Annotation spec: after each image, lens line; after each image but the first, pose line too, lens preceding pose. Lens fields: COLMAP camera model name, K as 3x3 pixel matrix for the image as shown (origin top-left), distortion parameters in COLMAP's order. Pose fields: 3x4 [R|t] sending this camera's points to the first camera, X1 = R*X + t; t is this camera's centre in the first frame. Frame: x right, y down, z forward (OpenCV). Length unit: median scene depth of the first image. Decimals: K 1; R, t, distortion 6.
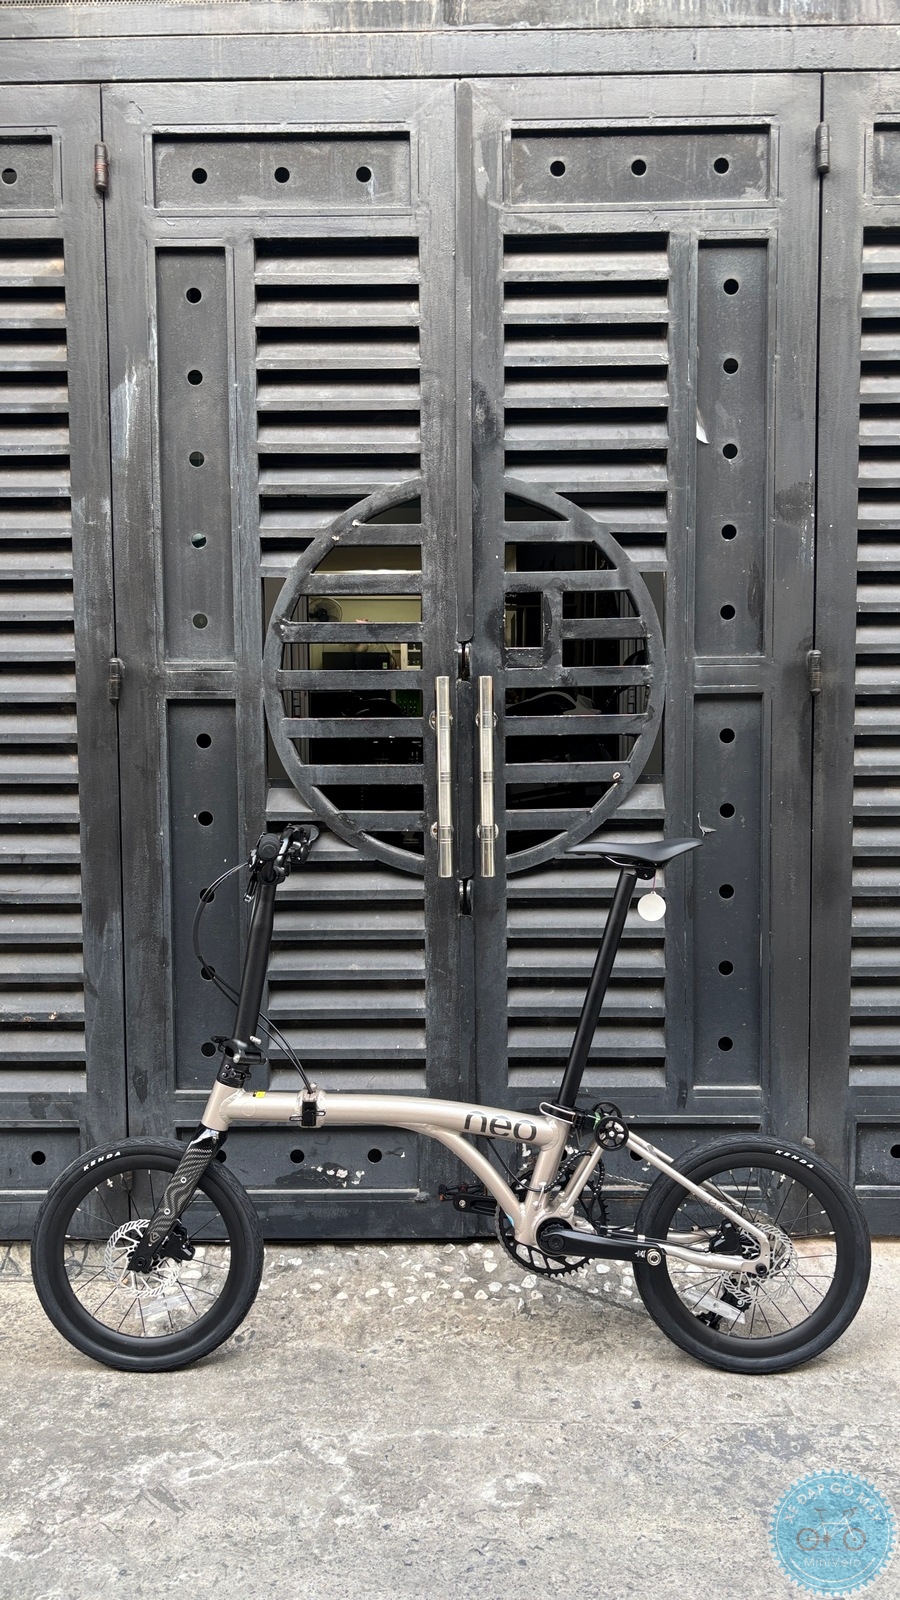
lens RADIAL K [[1221.8, 0, 452.3], [0, 1221.8, 794.8], [0, 0, 1]] dist [0.036915, -0.053781]
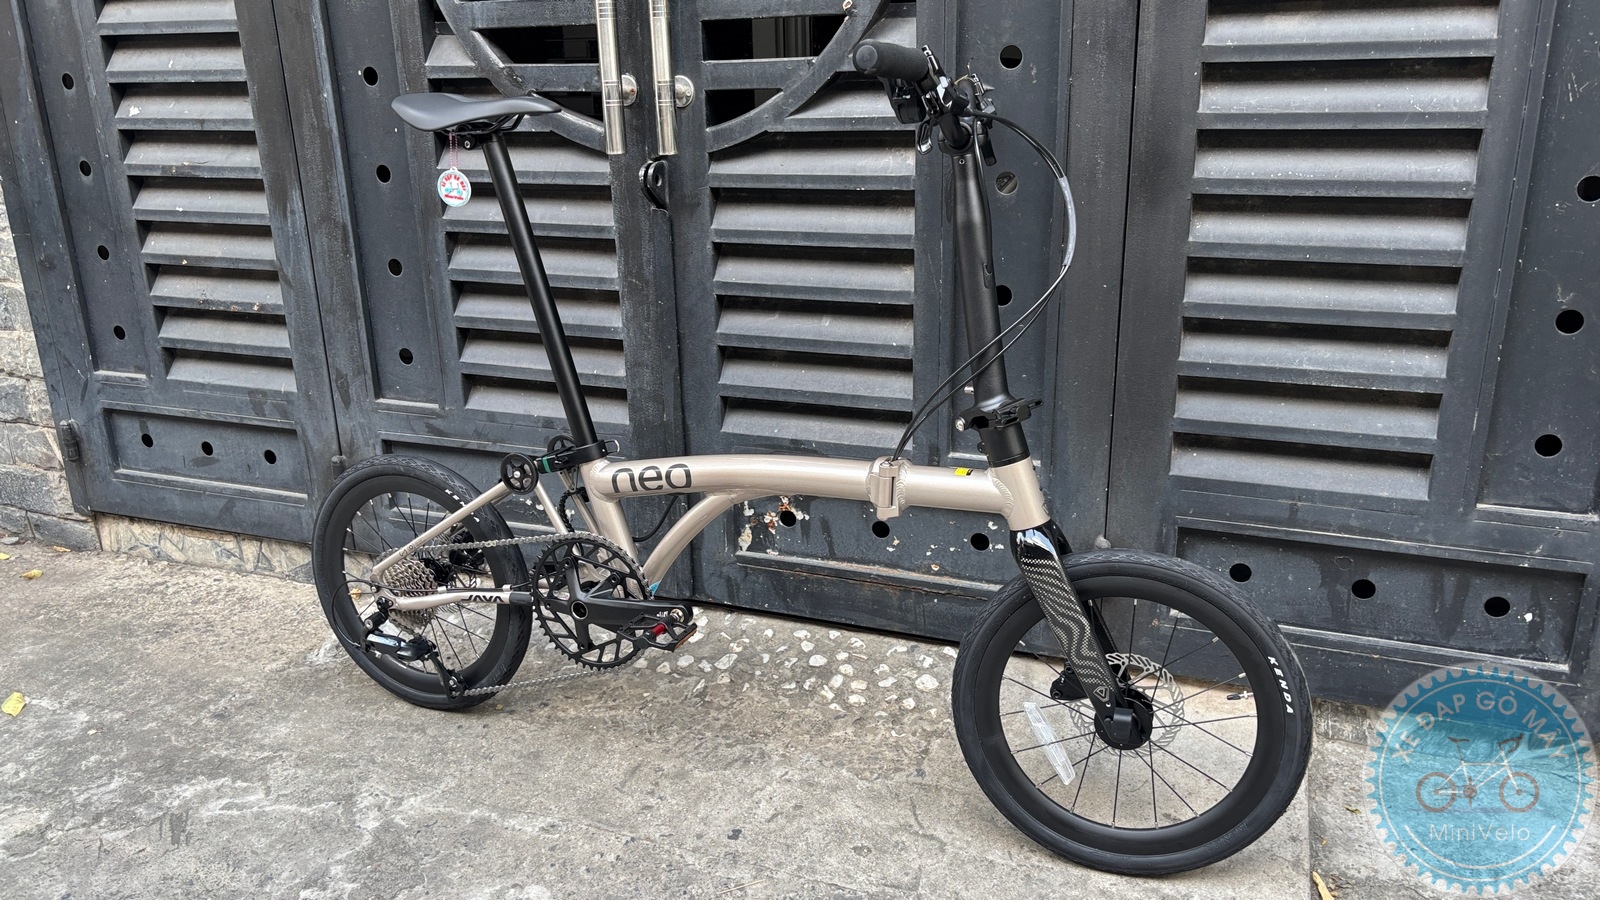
lens RADIAL K [[1221.8, 0, 784.7], [0, 1221.8, 446.4], [0, 0, 1]] dist [0.036915, -0.053781]
pose [[0.932156, 0.097648, -0.348641, 0.366052], [-0.002859, 0.964899, 0.262607, 0.042445], [0.362046, -0.243793, 0.899715, 0.310427]]
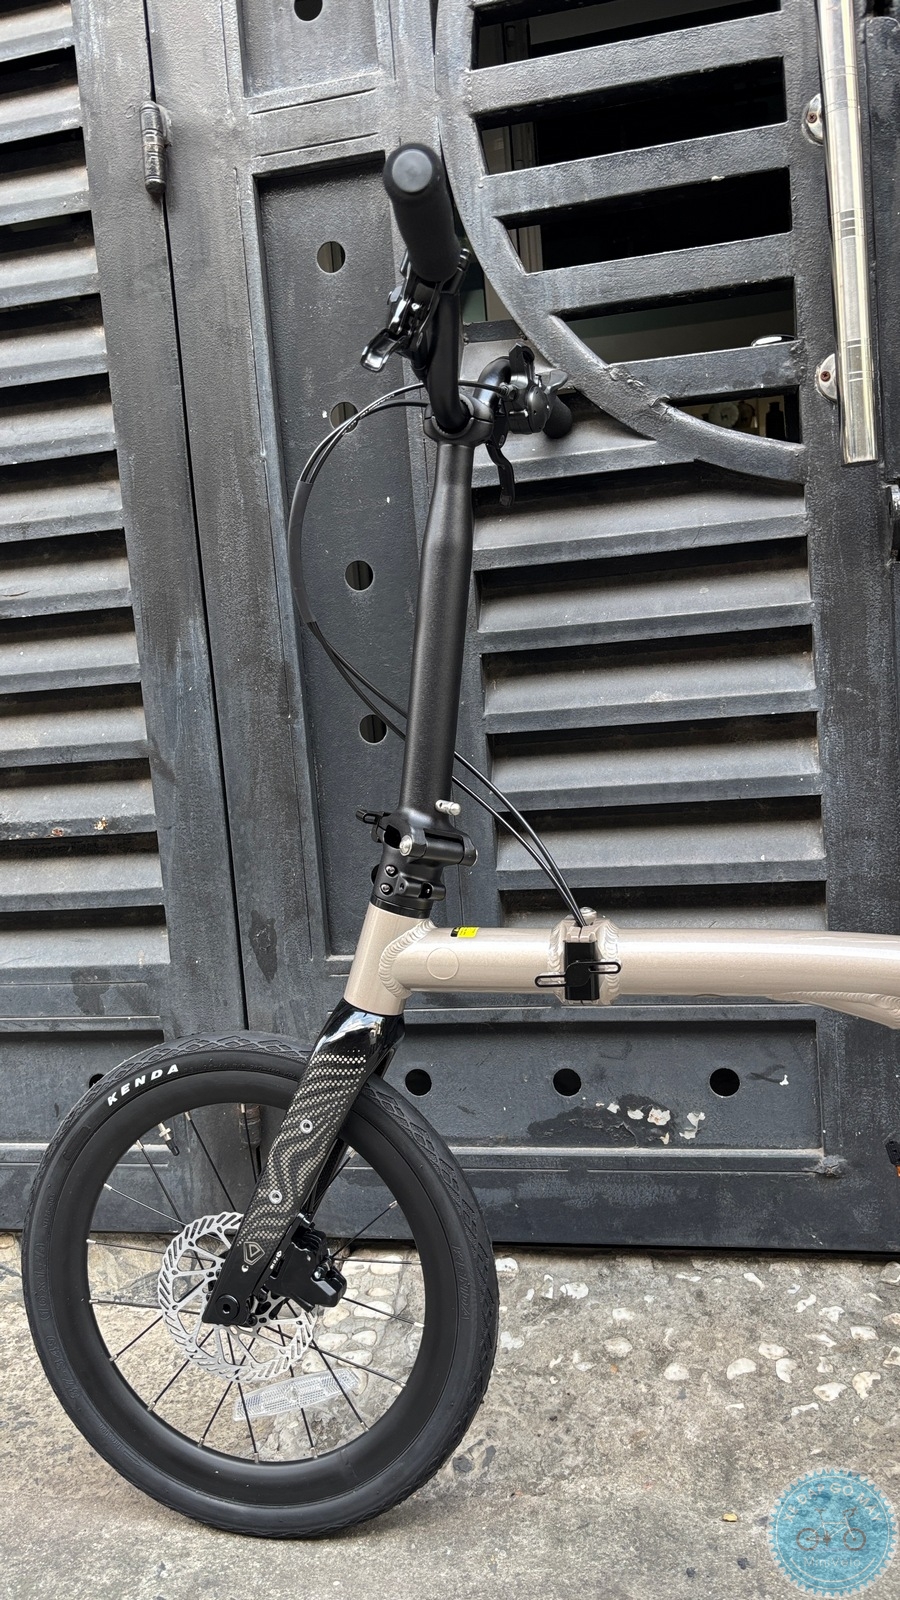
lens RADIAL K [[1221.8, 0, 449.1], [0, 1221.8, 798.8], [0, 0, 1]] dist [0.036915, -0.053781]
pose [[0.974176, -0.050641, -0.220037, -0.058386], [0.059337, 0.997690, 0.033086, 0.163196], [0.217854, -0.045287, 0.974930, 0.517642]]
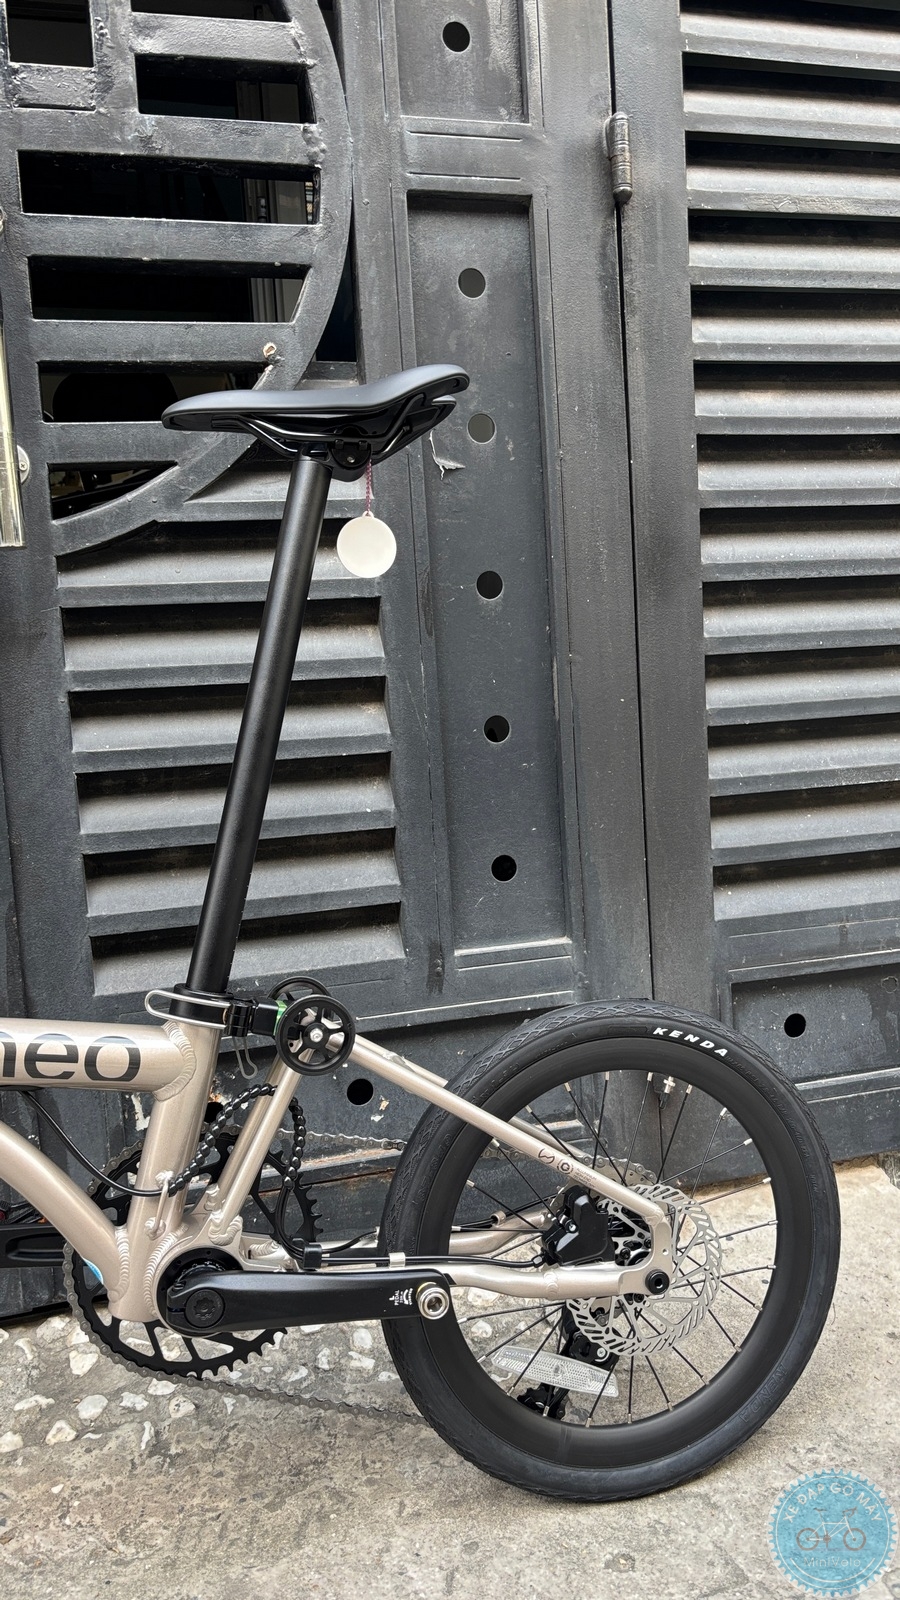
lens RADIAL K [[1221.8, 0, 455.8], [0, 1221.8, 805.1], [0, 0, 1]] dist [0.036915, -0.053781]
pose [[0.957816, -0.075732, 0.277222, 0.054765], [0.070806, 0.997104, 0.027753, 0.161802], [-0.278521, -0.006953, 0.960405, 0.494971]]
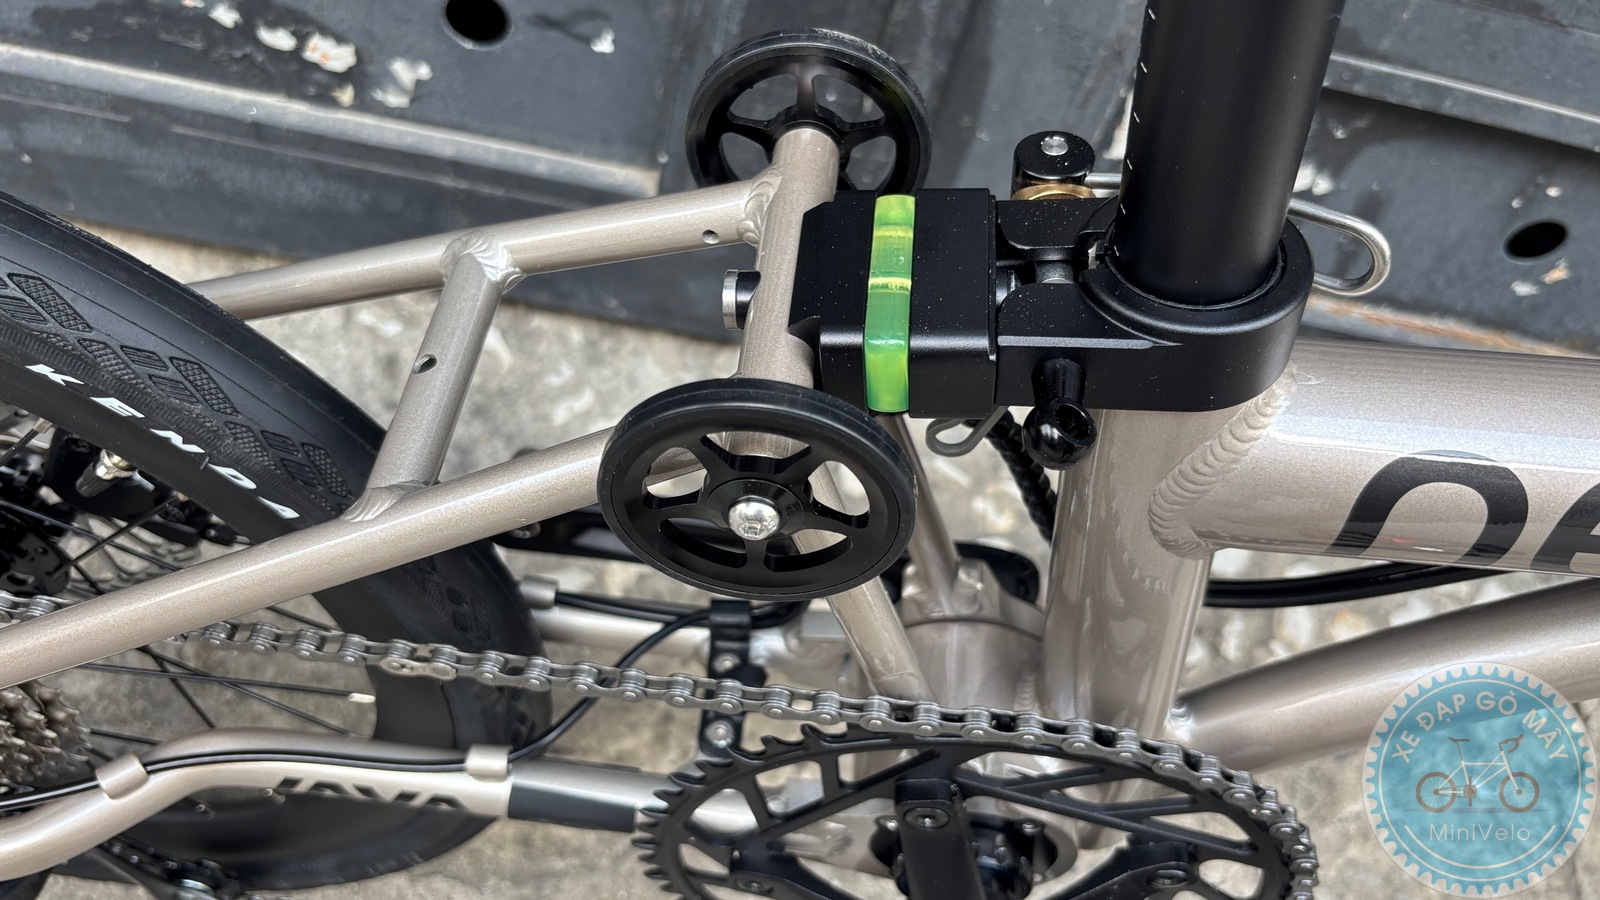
lens RADIAL K [[1221.8, 0, 799.0], [0, 1221.8, 451.0], [0, 0, 1]] dist [0.036915, -0.053781]
pose [[0.974397, 0.164390, 0.153384, -0.028640], [-0.222868, 0.616171, 0.755422, 0.167308], [0.029673, -0.770265, 0.637033, 0.824488]]
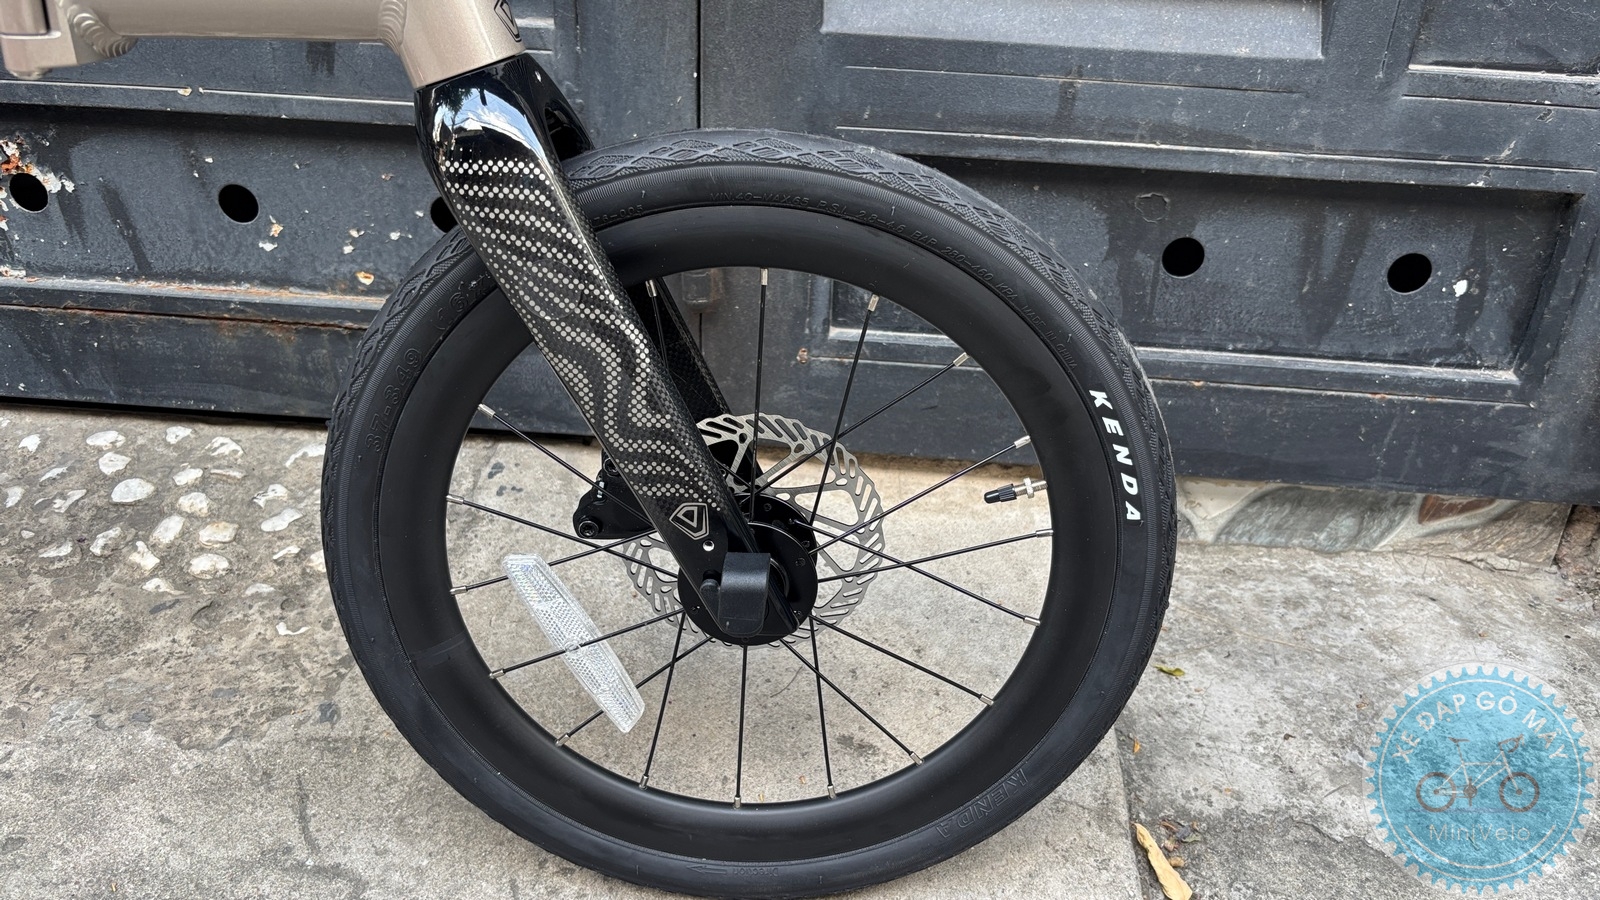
lens RADIAL K [[1221.8, 0, 809.8], [0, 1221.8, 468.3], [0, 0, 1]] dist [0.036915, -0.053781]
pose [[0.997349, 0.067913, -0.026148, 0.341516], [-0.050147, 0.901748, 0.429343, 0.205421], [0.052737, -0.426894, 0.902763, 0.669480]]
